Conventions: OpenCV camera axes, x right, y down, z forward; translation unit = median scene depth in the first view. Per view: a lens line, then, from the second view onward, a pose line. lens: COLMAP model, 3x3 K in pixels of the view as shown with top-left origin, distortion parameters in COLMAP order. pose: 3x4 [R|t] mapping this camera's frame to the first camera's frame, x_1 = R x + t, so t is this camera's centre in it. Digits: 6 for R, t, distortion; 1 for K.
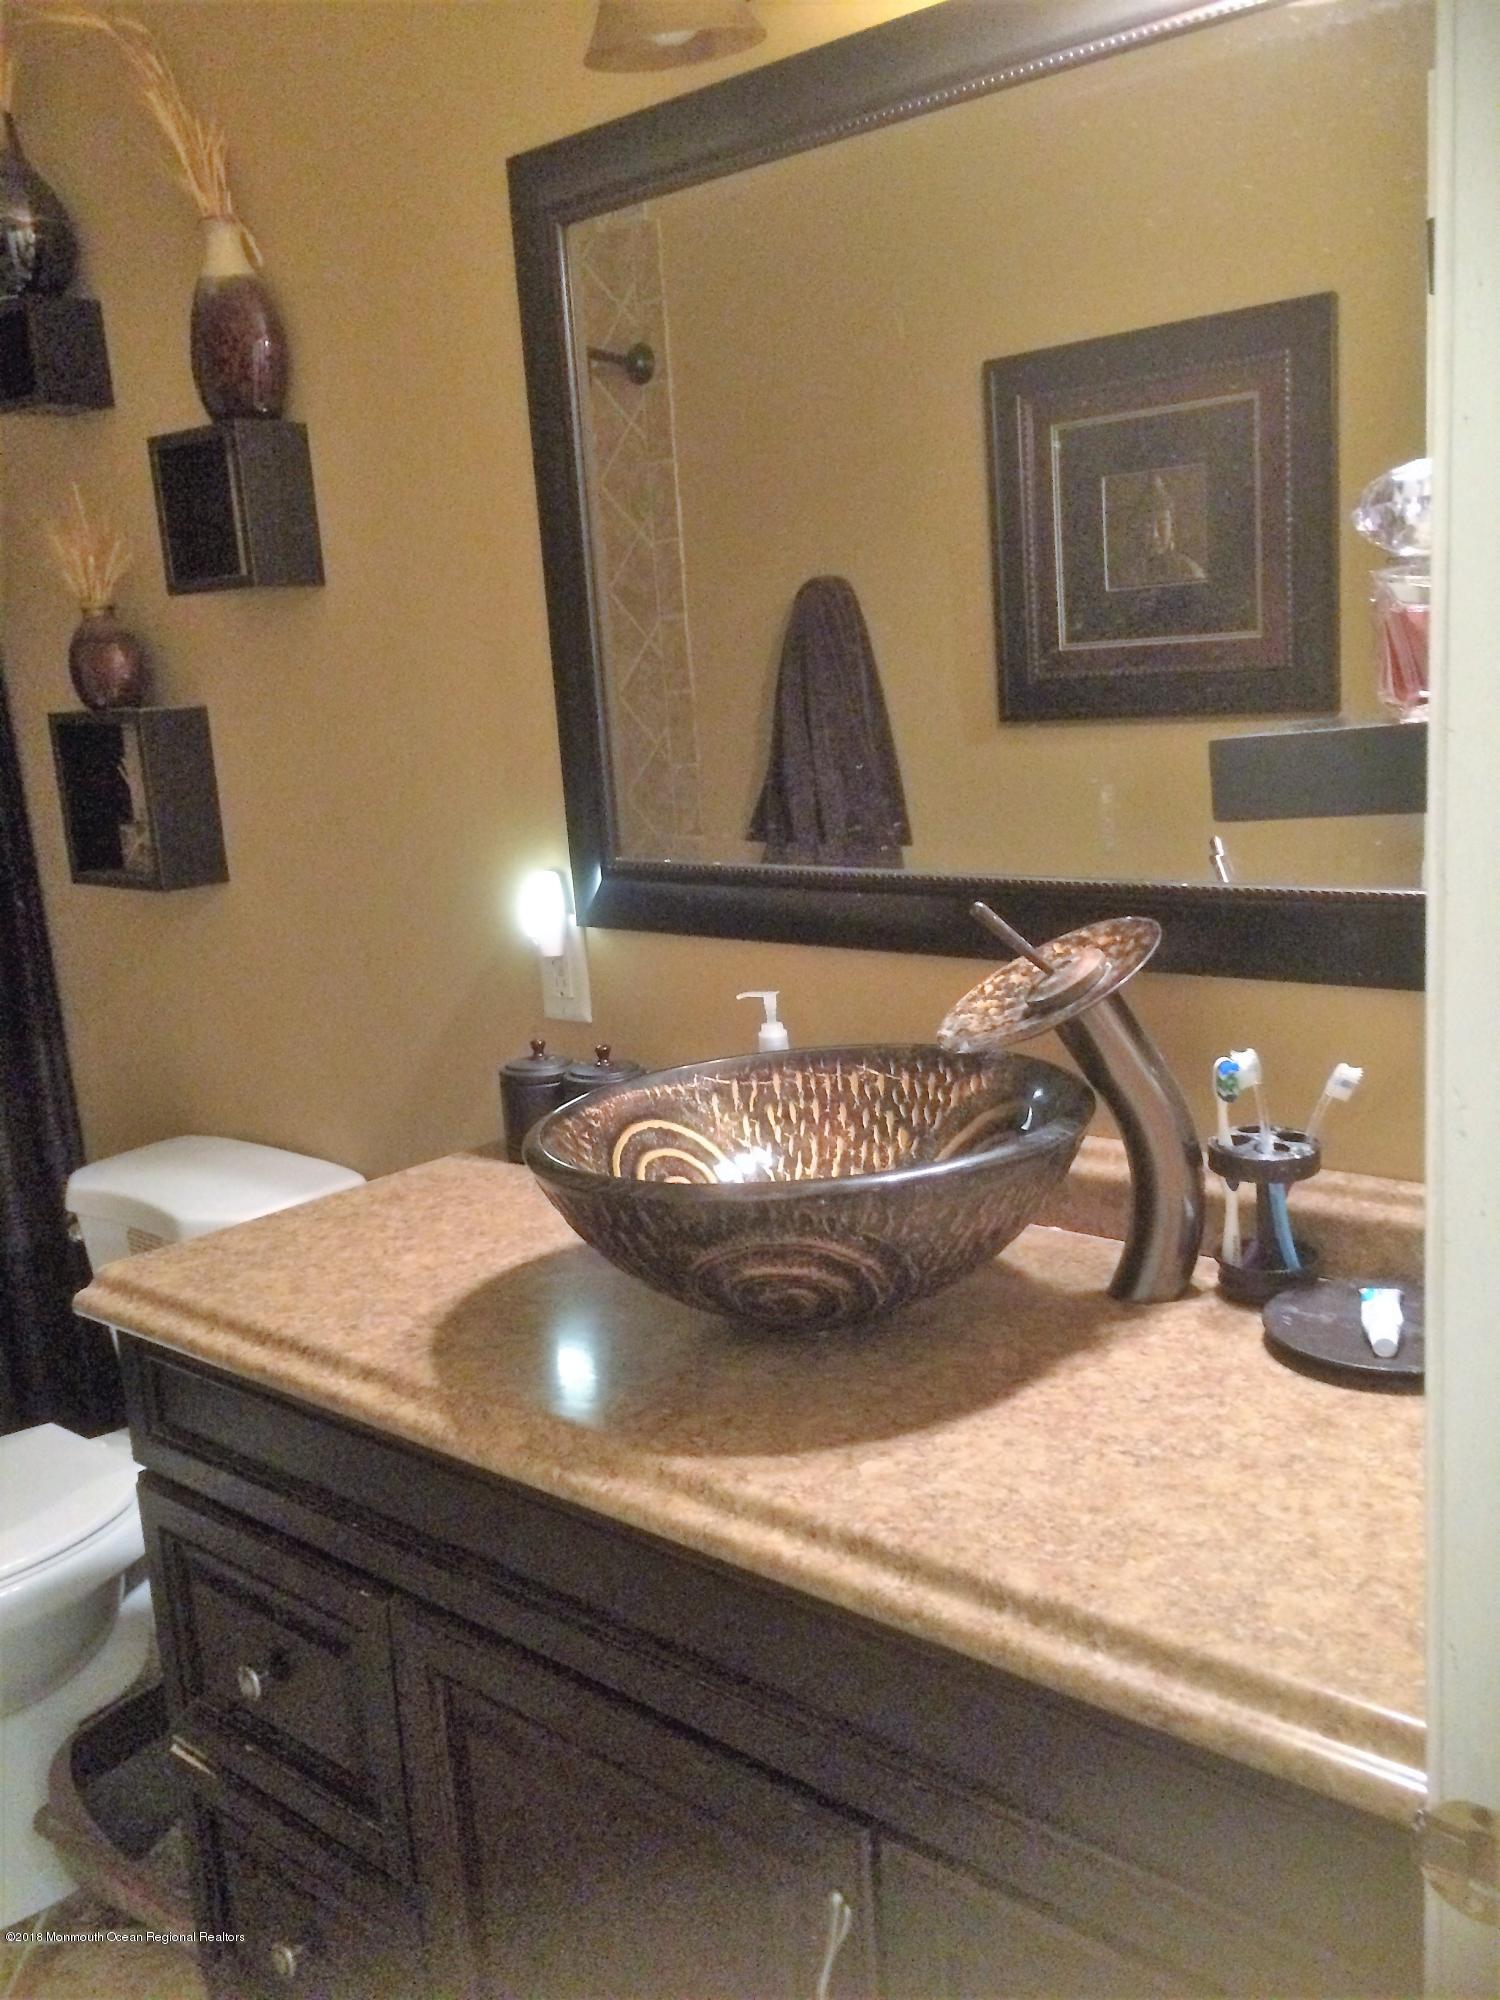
lens RADIAL K [[1703.1, 0, 750.0], [0, 1703.1, 1000.0], [0, 0, 1]] dist [0.091367, -0.118481]
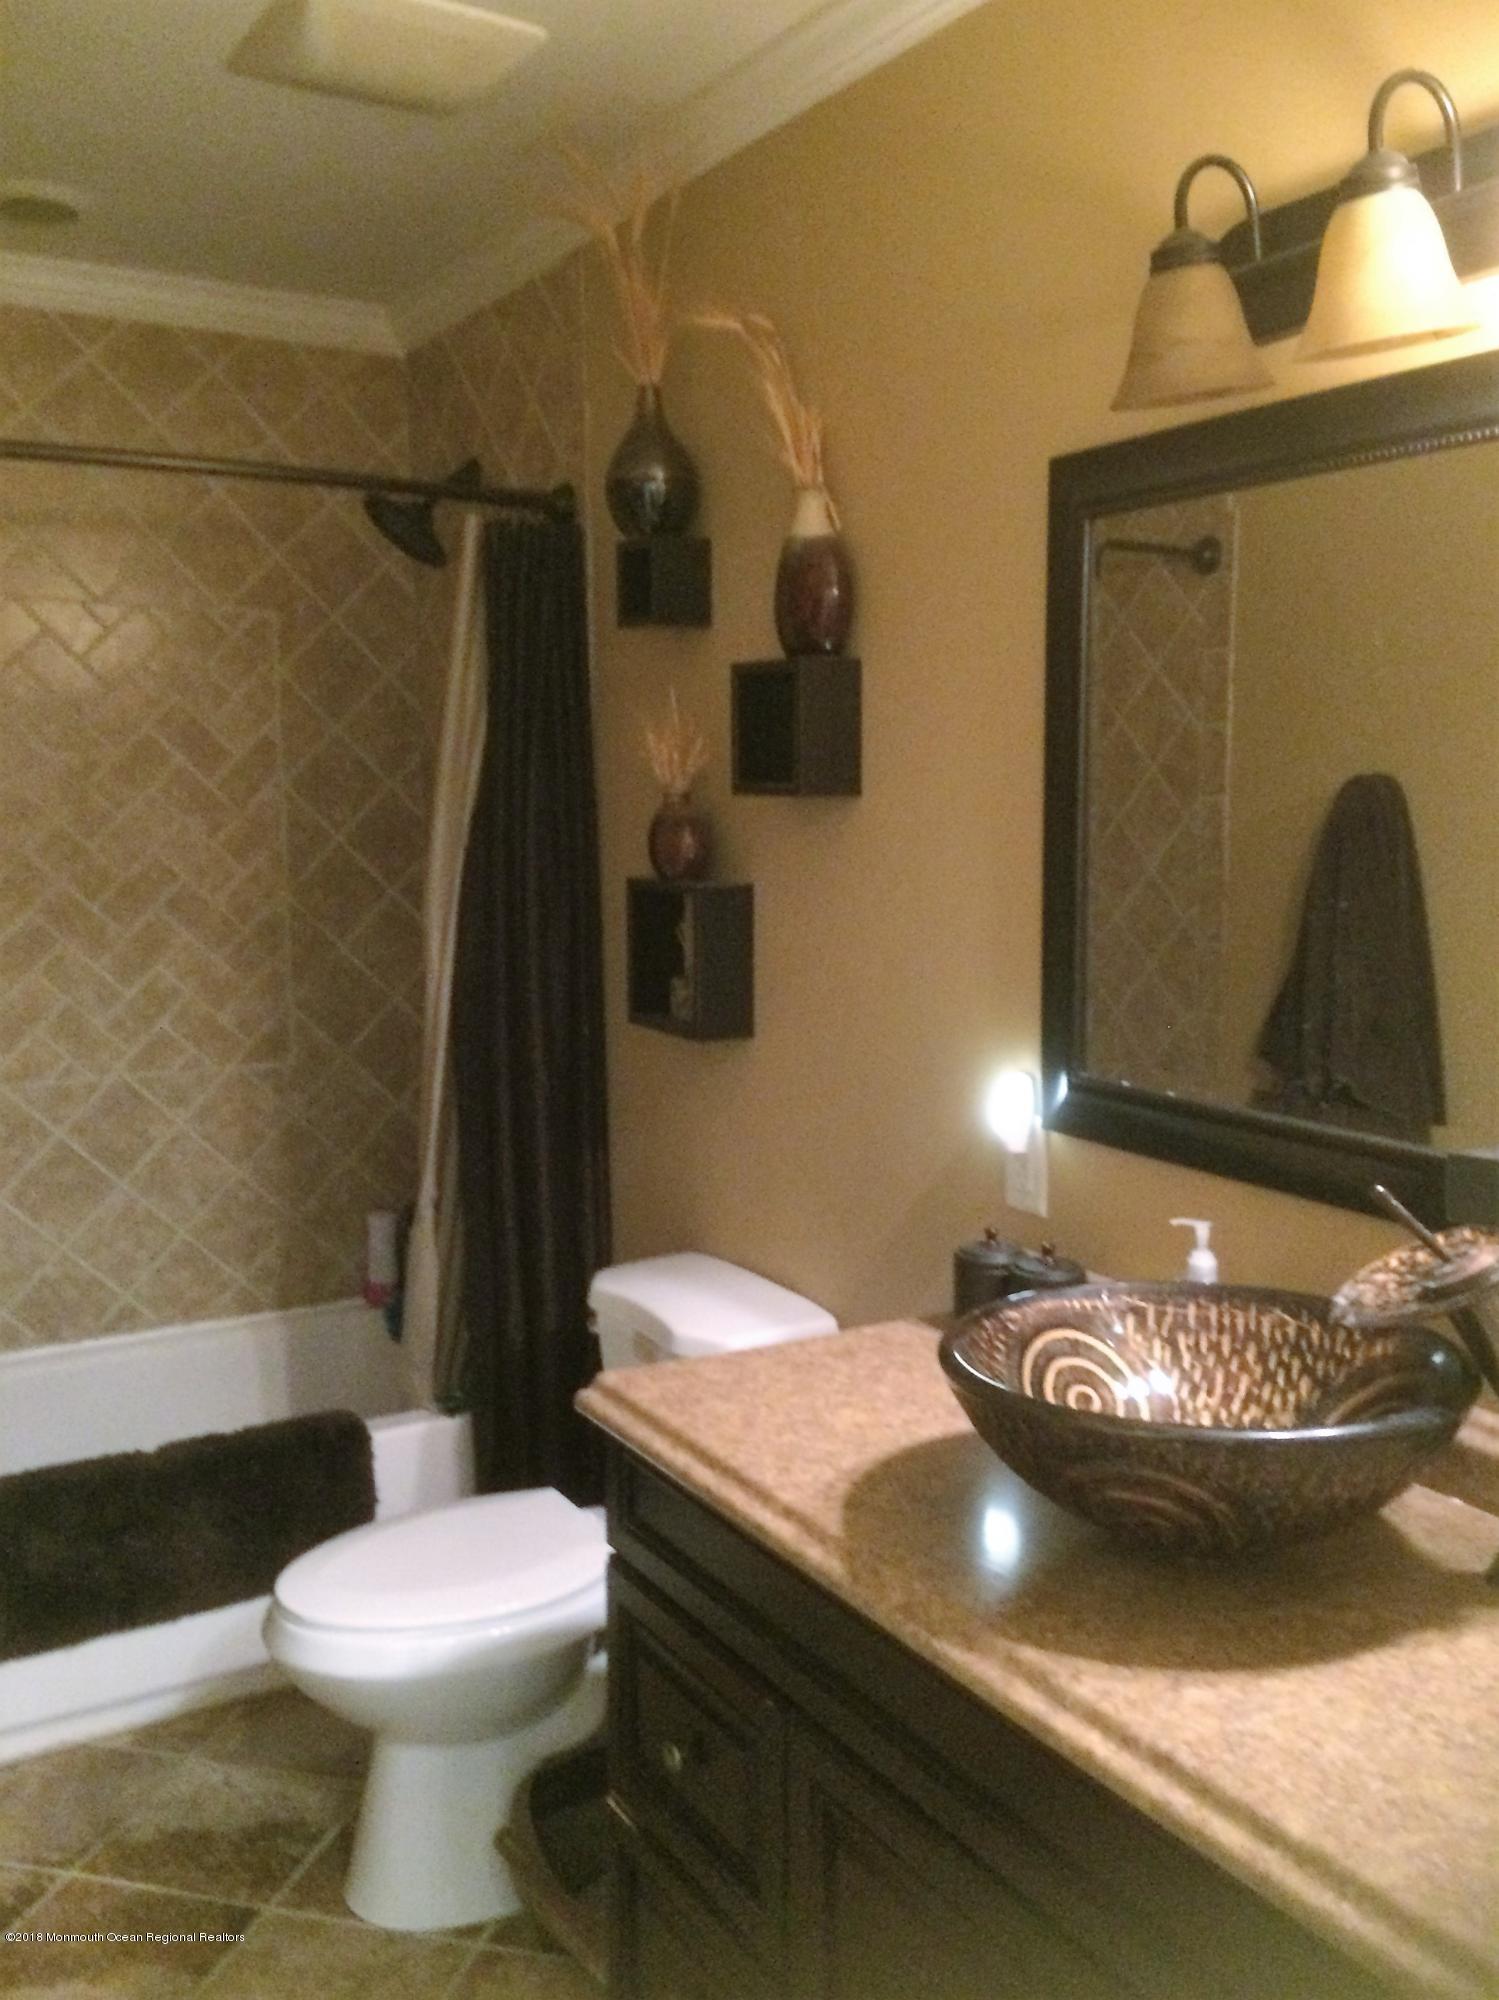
lens RADIAL K [[1797.8, 0, 749.5], [0, 1797.8, 1000.0], [0, 0, 1]] dist [0.079907, -0.094989]
pose [[0.943778, 0.102530, -0.314279, 0.092251], [-0.120196, 0.992049, -0.037304, -0.071698], [0.307956, 0.072982, 0.948597, -0.182079]]
